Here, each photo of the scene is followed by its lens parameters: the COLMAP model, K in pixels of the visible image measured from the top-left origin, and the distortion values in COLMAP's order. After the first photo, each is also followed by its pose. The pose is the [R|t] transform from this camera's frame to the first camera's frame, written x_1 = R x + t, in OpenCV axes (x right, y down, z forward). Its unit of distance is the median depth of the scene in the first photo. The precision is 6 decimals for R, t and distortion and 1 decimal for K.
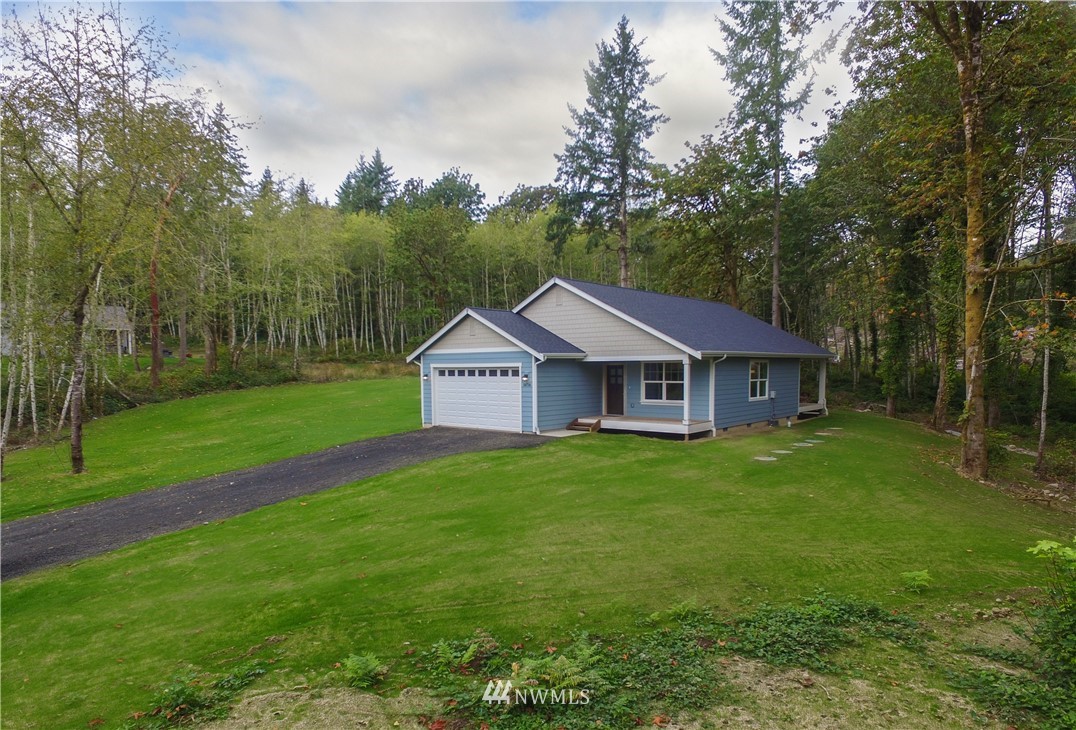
lens RADIAL K [[639.8, 0, 538.0], [0, 639.8, 365.0], [0, 0, 1]] dist [0.005351, 0.000129]
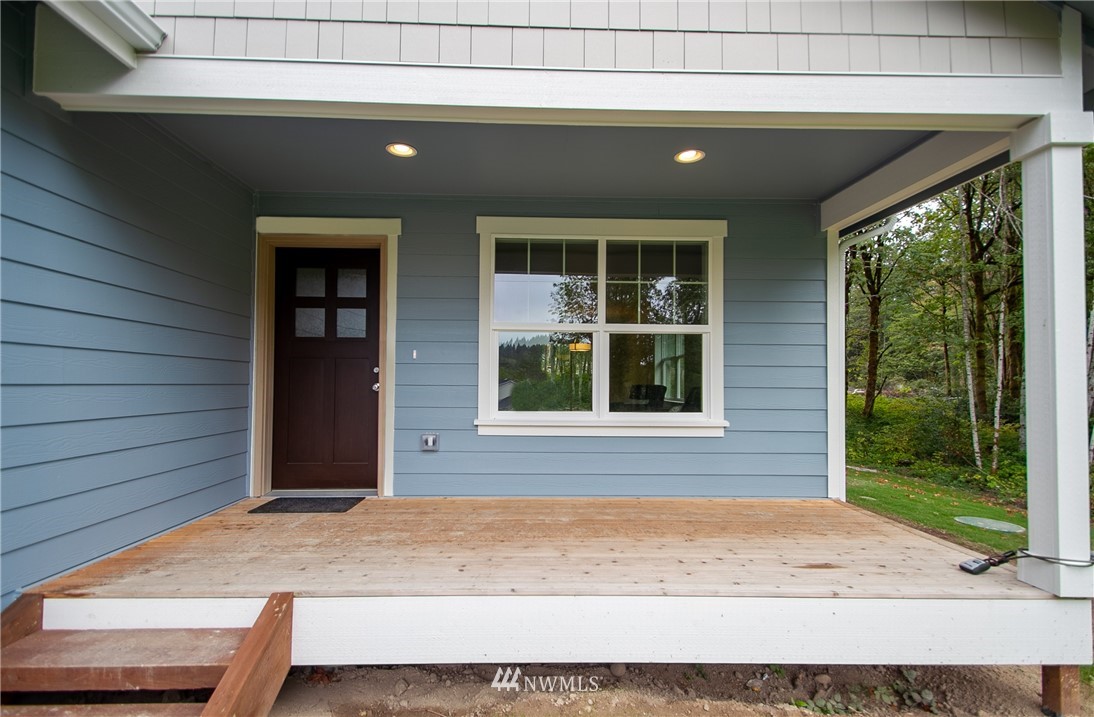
lens RADIAL K [[504.9, 0, 547.0], [0, 504.9, 358.5], [0, 0, 1]] dist [-0.000261, 0.000007]
pose [[0.733964, 0.043039, 0.677823, 0.063558], [-0.013409, 0.998714, -0.048894, 0.042467], [-0.679056, 0.026798, 0.733598, 0.827451]]
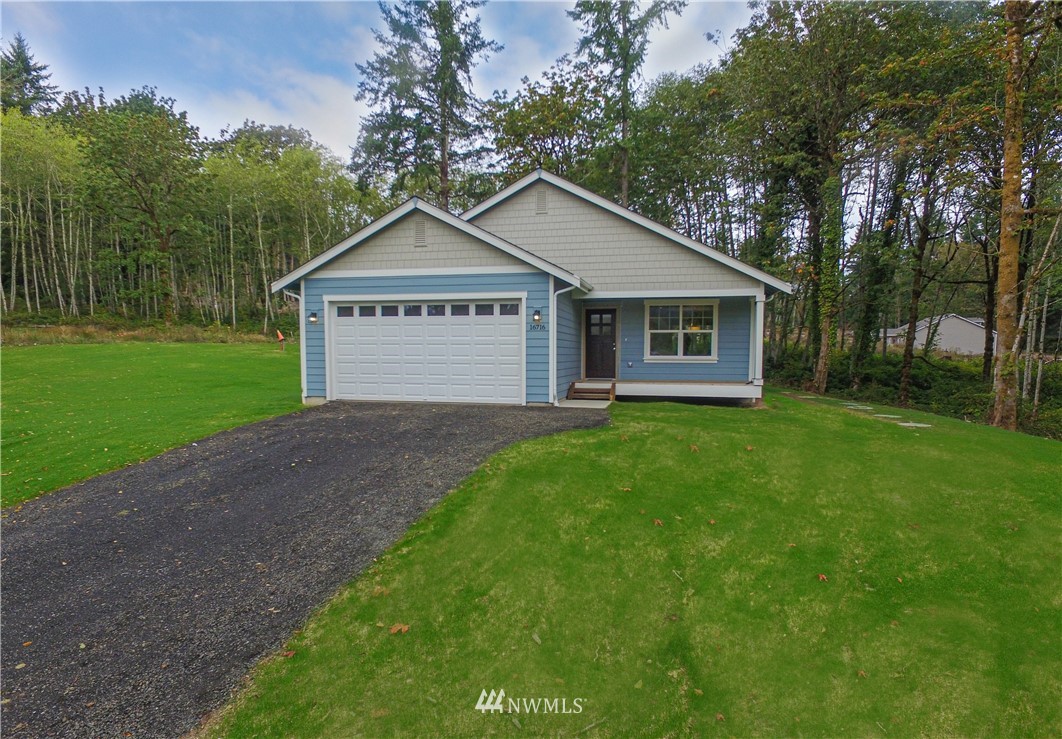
lens RADIAL K [[612.7, 0, 531.0], [0, 612.7, 369.5], [0, 0, 1]] dist [-0.006744, 0.016520]
pose [[0.885507, -0.003093, 0.464615, -0.265572], [-0.011593, 0.999519, 0.028749, 0.048816], [-0.464481, -0.030843, 0.885046, 0.422222]]
